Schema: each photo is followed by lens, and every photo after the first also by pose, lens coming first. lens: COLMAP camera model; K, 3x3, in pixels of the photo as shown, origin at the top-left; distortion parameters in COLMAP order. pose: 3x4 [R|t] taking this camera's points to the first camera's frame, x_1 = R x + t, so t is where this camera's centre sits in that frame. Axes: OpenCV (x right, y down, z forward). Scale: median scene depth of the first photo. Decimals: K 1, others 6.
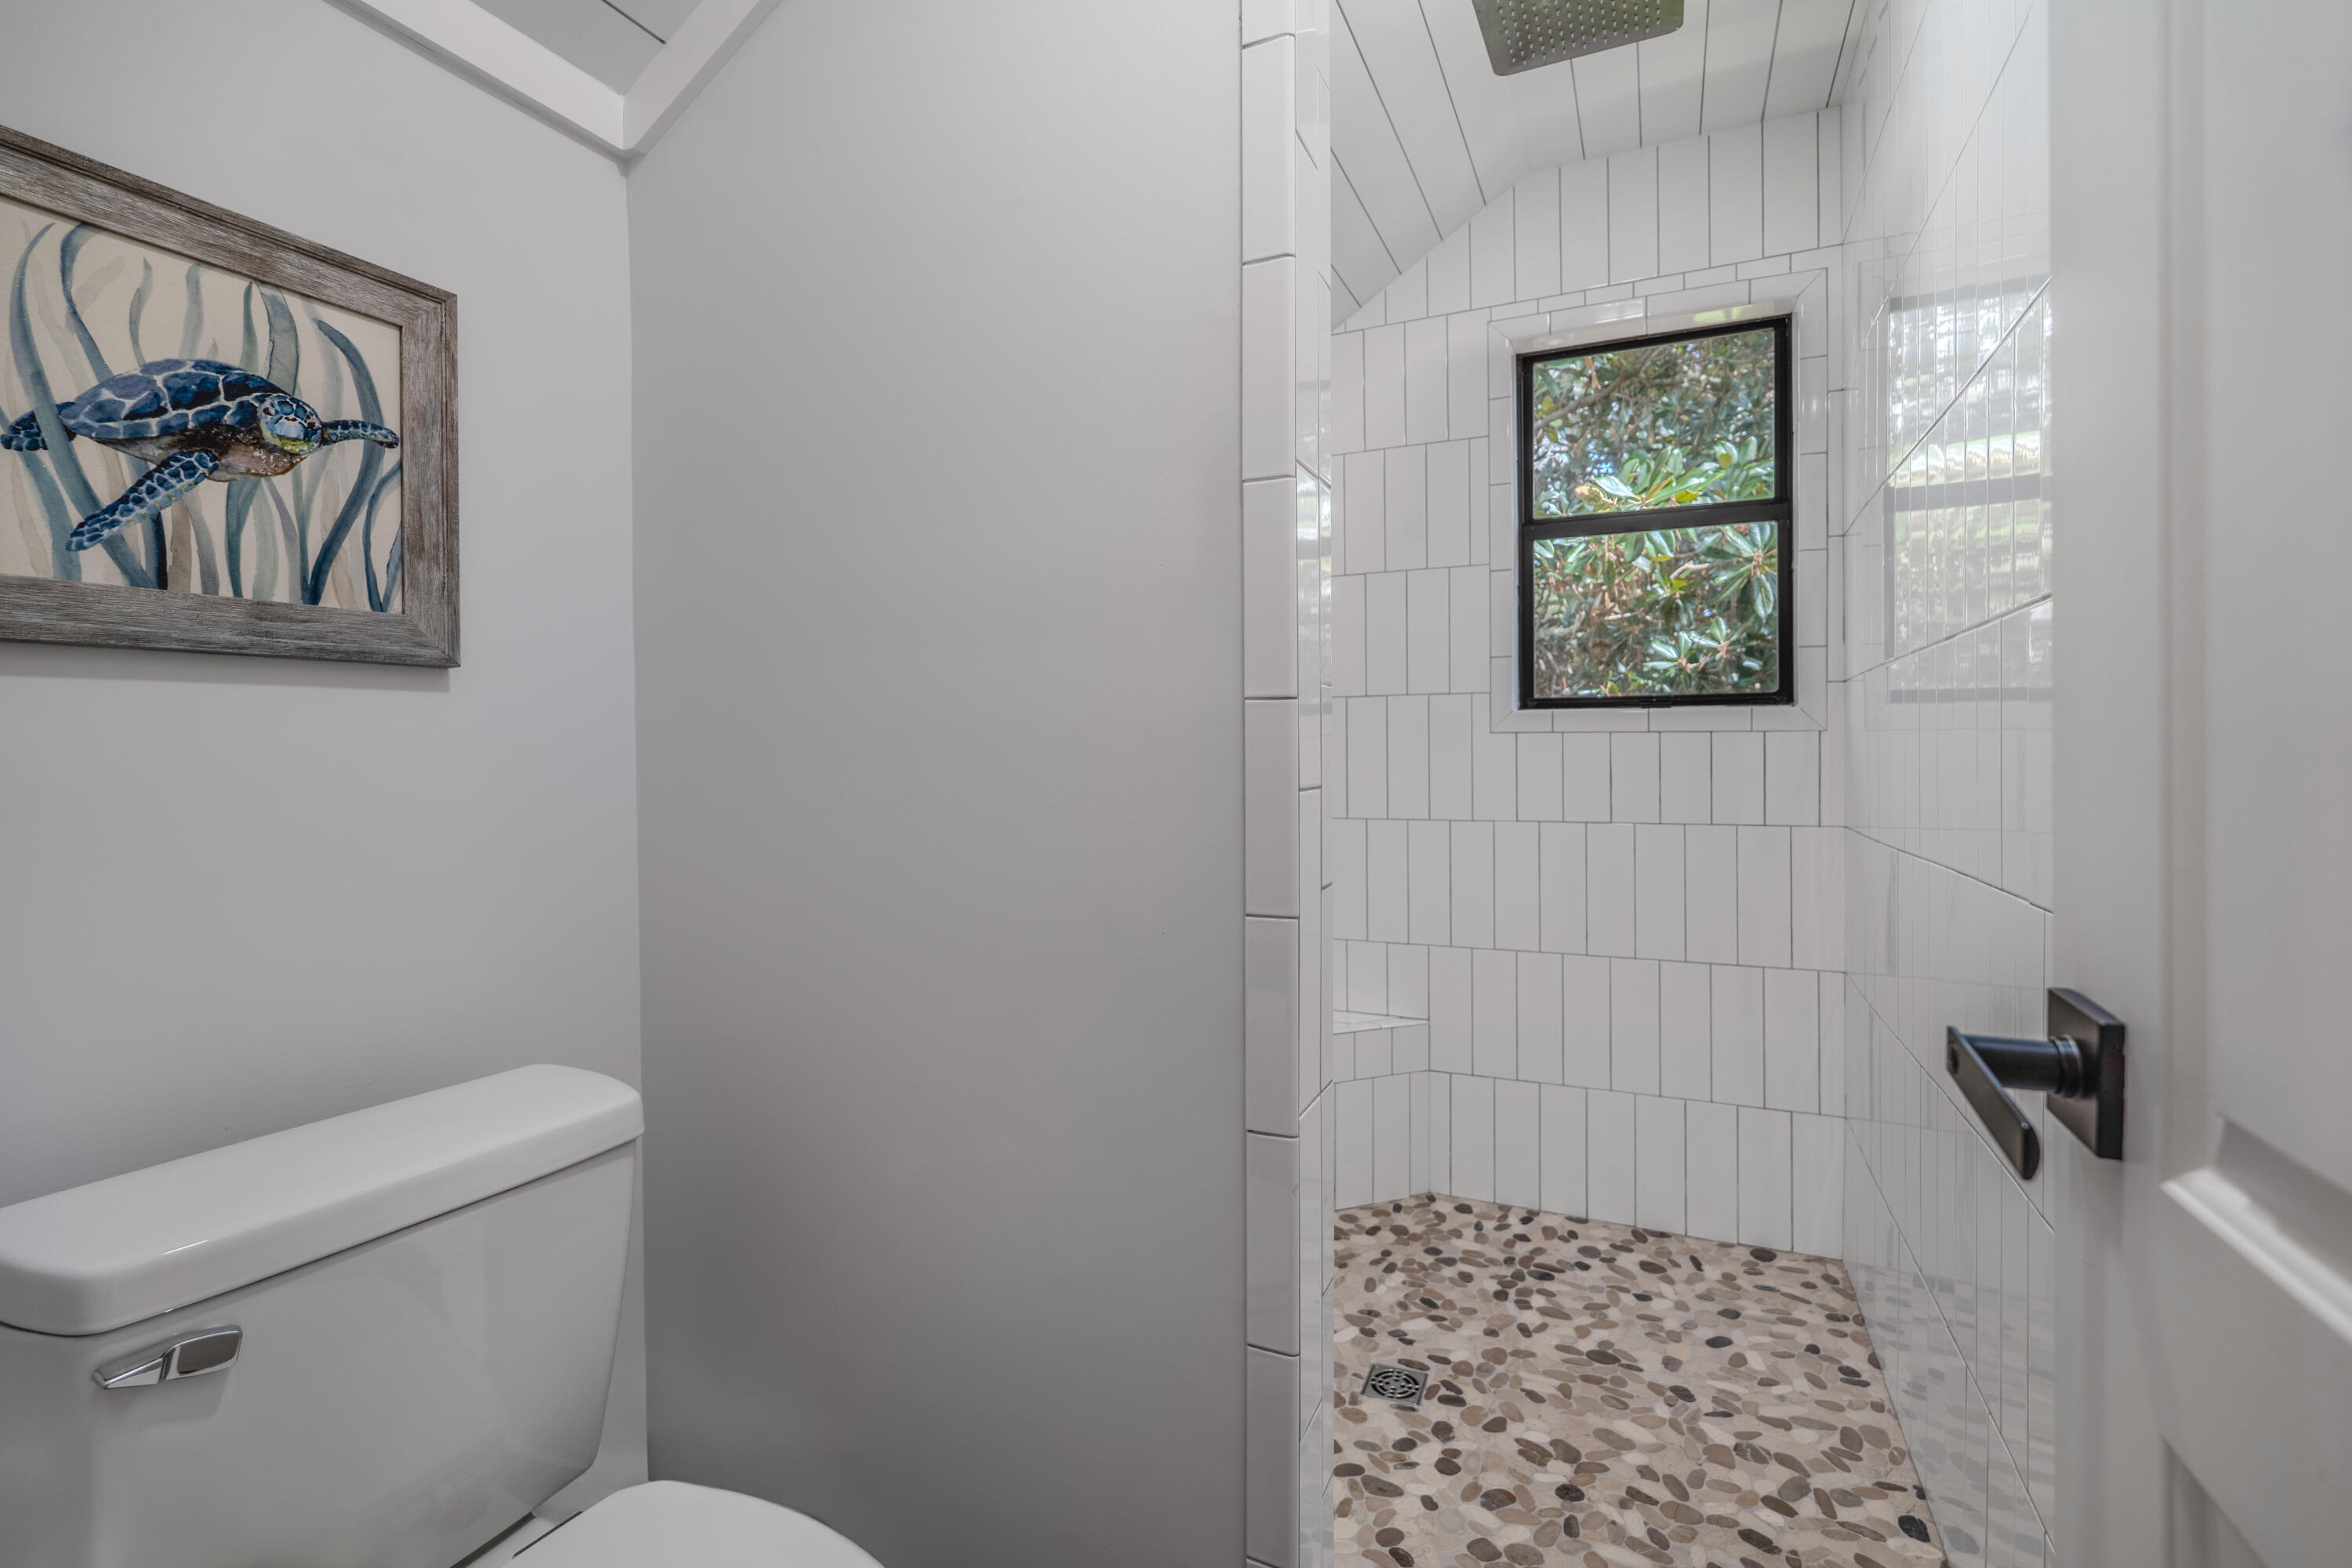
lens RADIAL K [[1085.6, 0, 1176.0], [0, 1085.6, 798.2], [0, 0, 1]] dist [-0.004108, -0.000135]
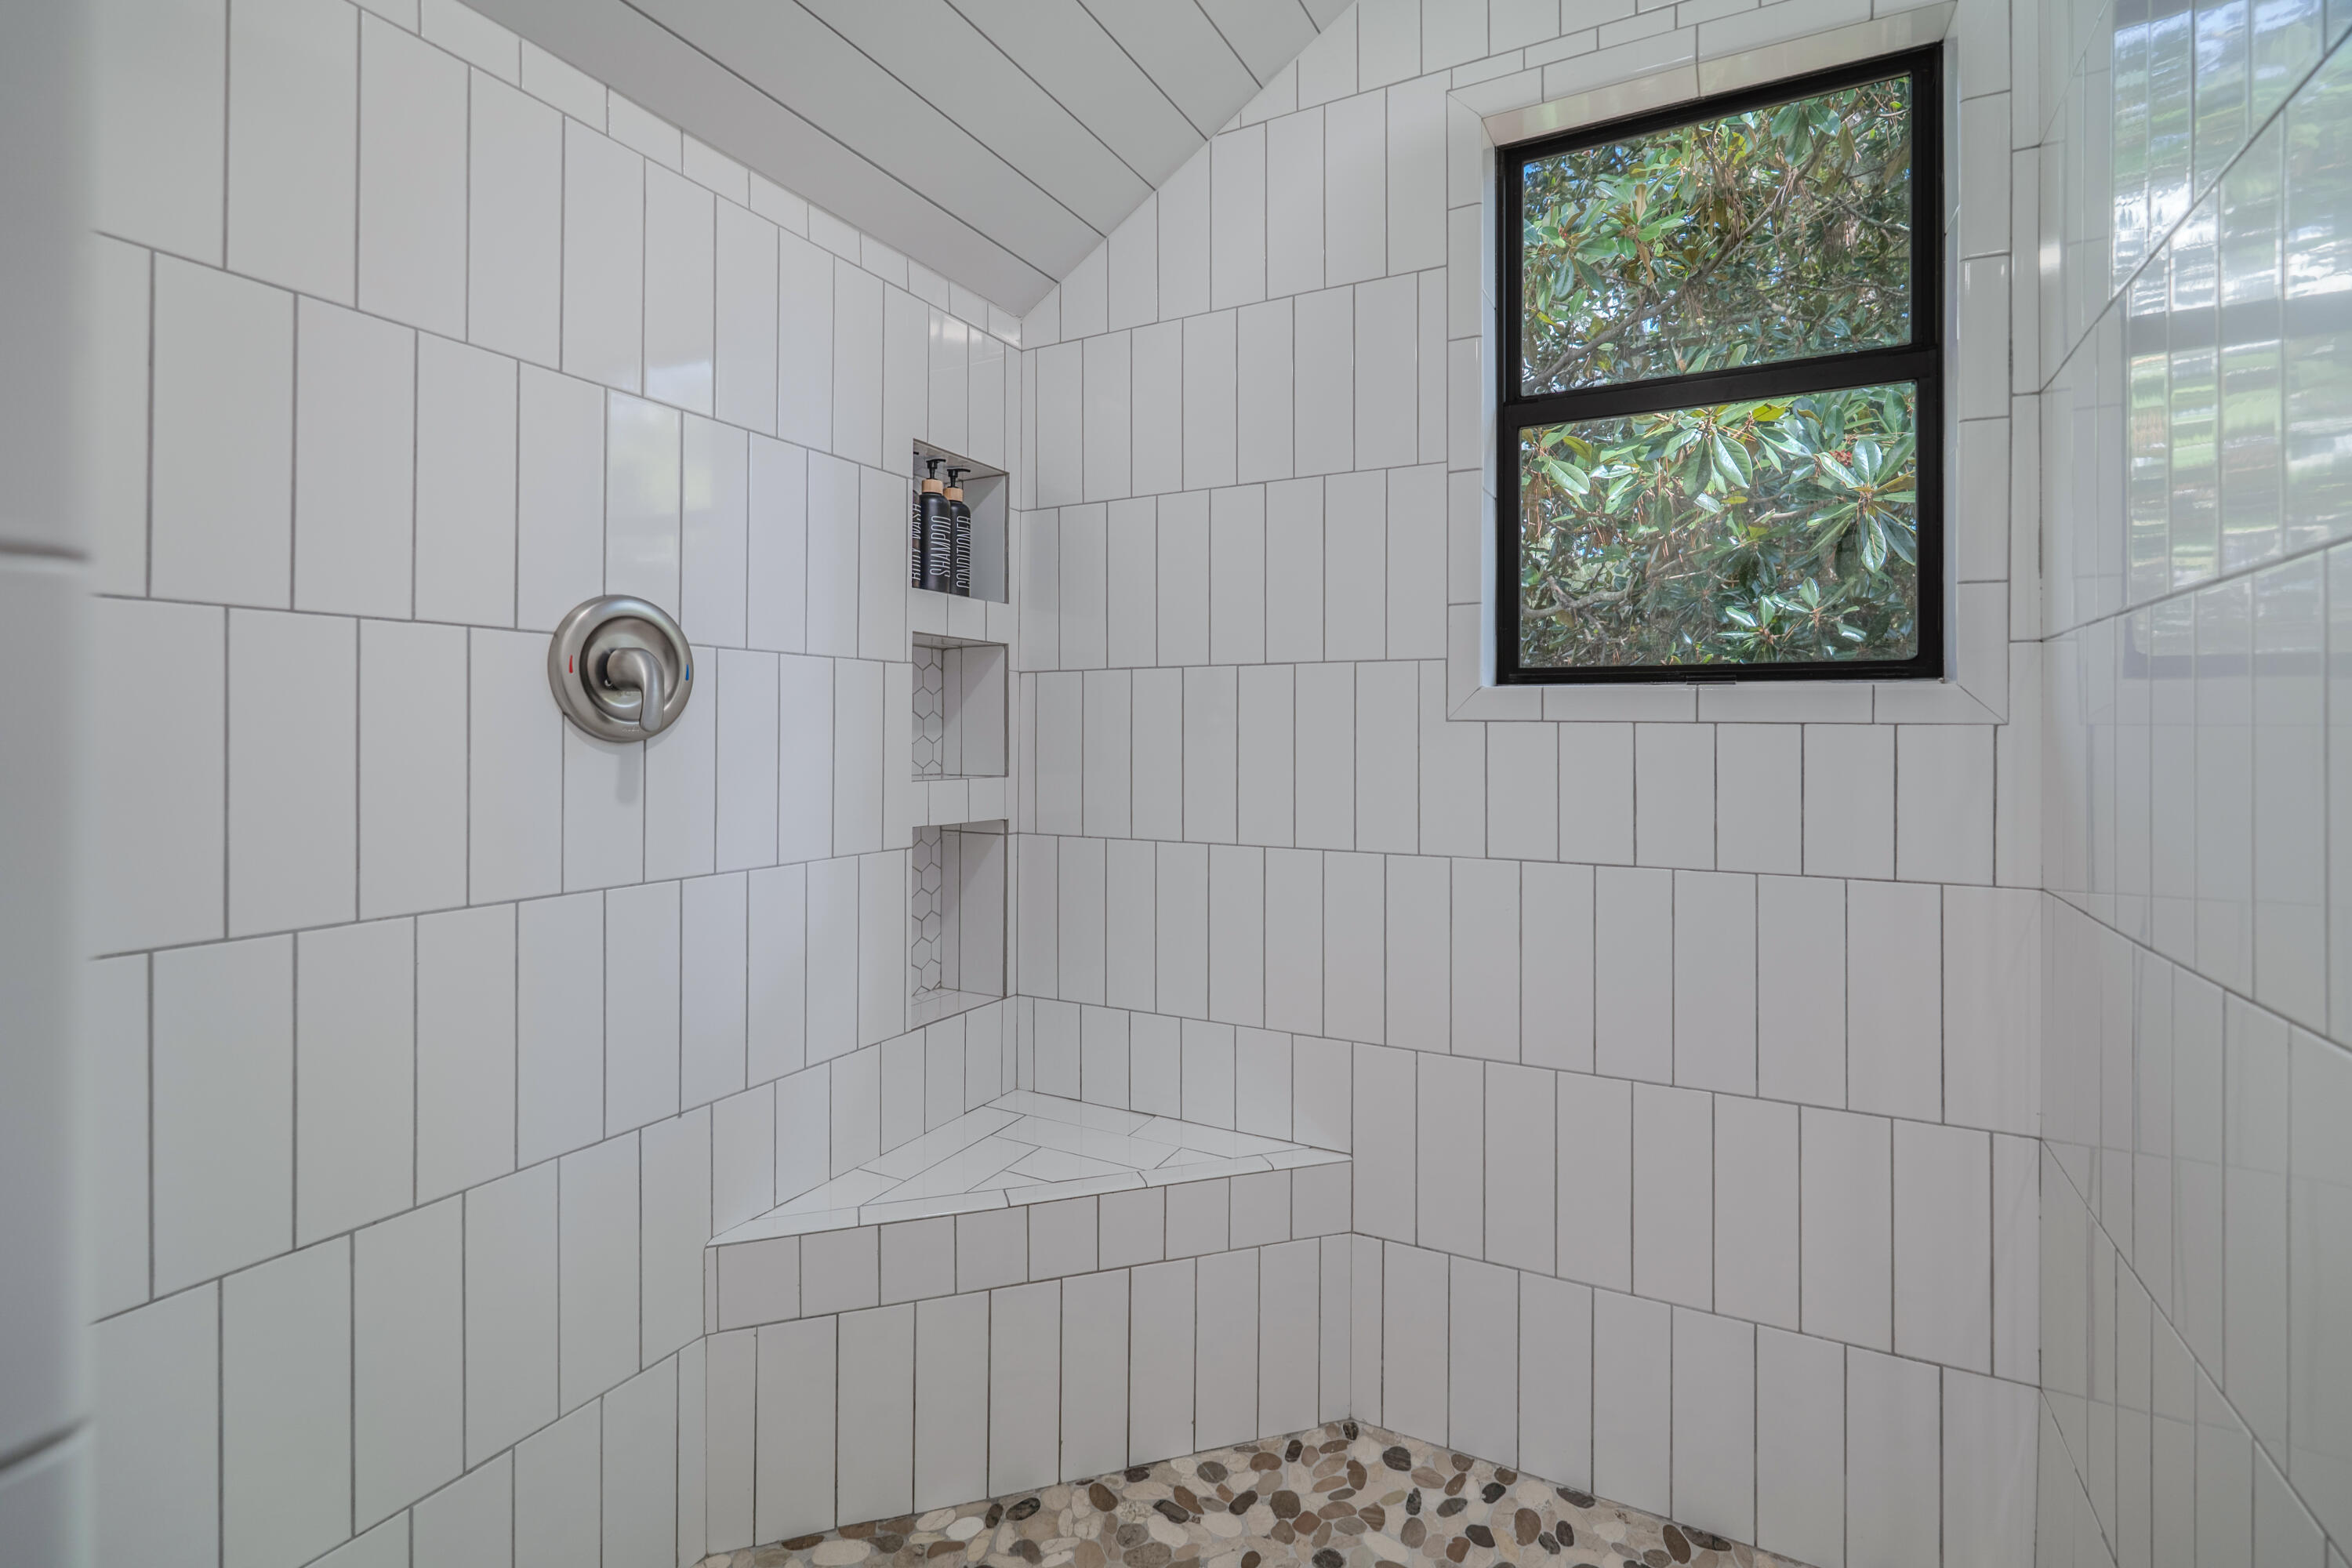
lens RADIAL K [[1061.0, 0, 1166.5], [0, 1061.0, 754.8], [0, 0, 1]] dist [-0.001294, -0.000105]
pose [[0.996854, 0.012544, -0.078260, 0.172879], [-0.013892, 0.999764, -0.016714, -0.026764], [0.078032, 0.017749, 0.996793, 0.354893]]
